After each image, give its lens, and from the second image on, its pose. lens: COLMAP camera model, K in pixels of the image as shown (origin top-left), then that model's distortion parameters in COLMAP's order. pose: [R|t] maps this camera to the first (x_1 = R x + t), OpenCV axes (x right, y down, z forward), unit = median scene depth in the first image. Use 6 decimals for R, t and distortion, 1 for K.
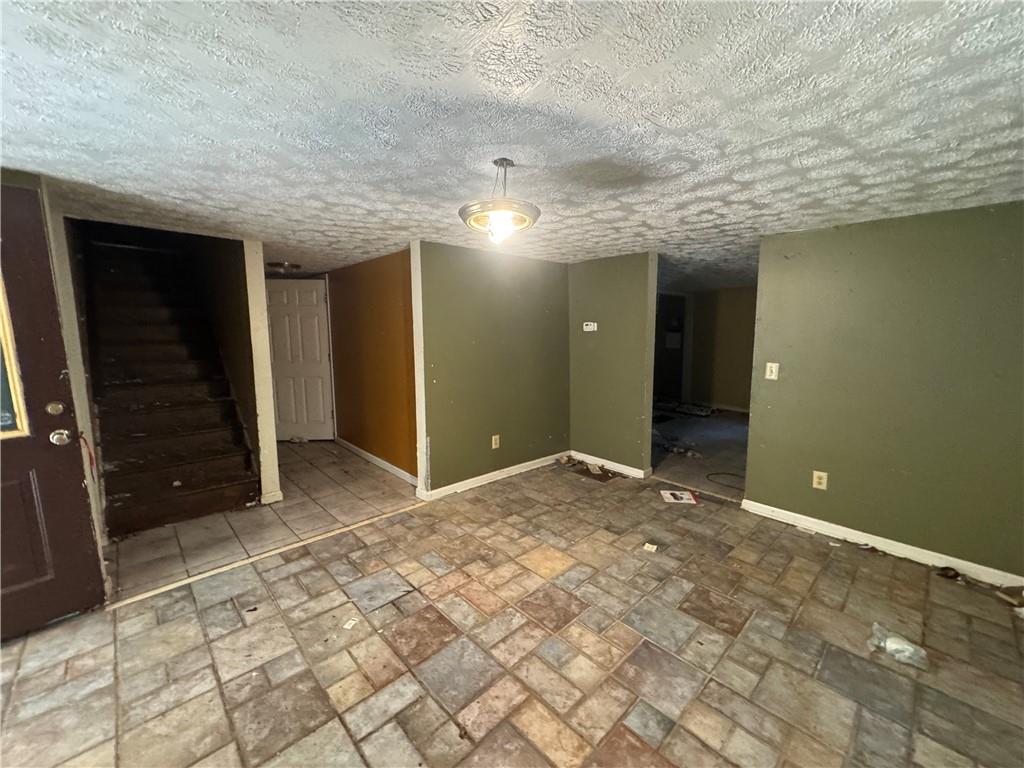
lens RADIAL K [[409.5, 0, 514.0], [0, 409.5, 384.0], [0, 0, 1]] dist [-0.002758, 0.000229]
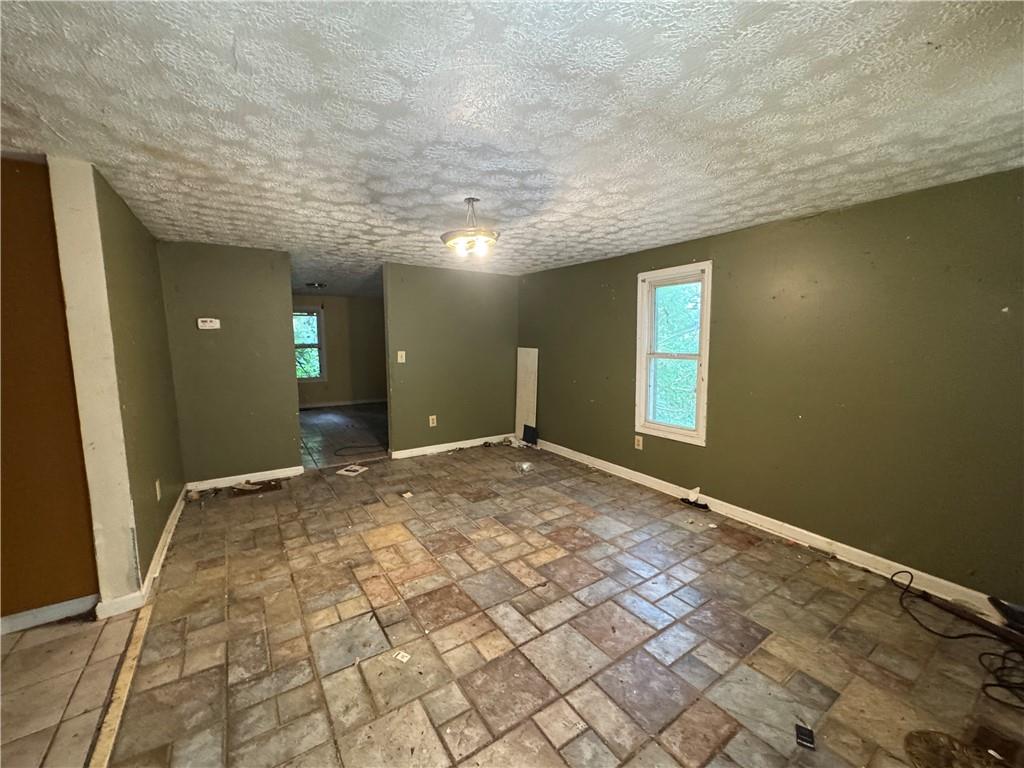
lens RADIAL K [[409.5, 0, 515.1], [0, 409.5, 384.2], [0, 0, 1]] dist [-0.002758, 0.000229]
pose [[0.158278, -0.116379, 0.980512, -0.975919], [0.132560, 0.986544, 0.095697, -0.028461], [-0.978456, 0.114830, 0.171576, 0.472153]]
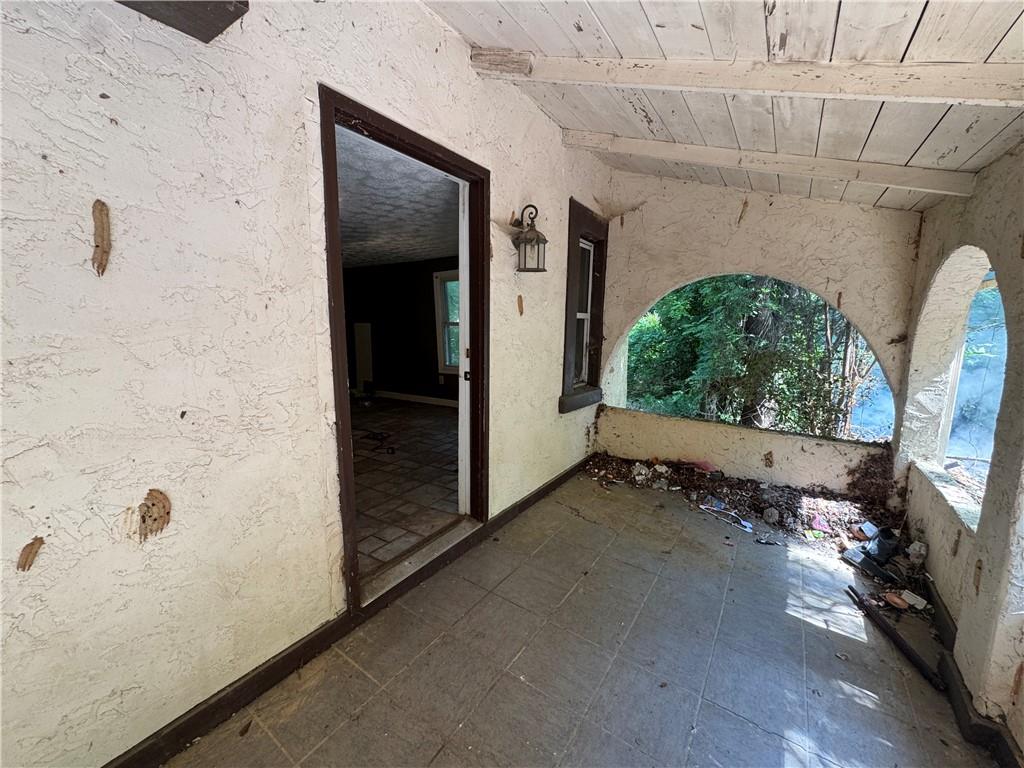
lens RADIAL K [[409.5, 0, 516.0], [0, 409.5, 382.9], [0, 0, 1]] dist [-0.002758, 0.000229]
pose [[-0.230360, -0.151442, 0.961249, -1.923832], [0.140900, 0.972215, 0.186936, 0.022963], [-0.962851, 0.178502, -0.202622, 0.371651]]
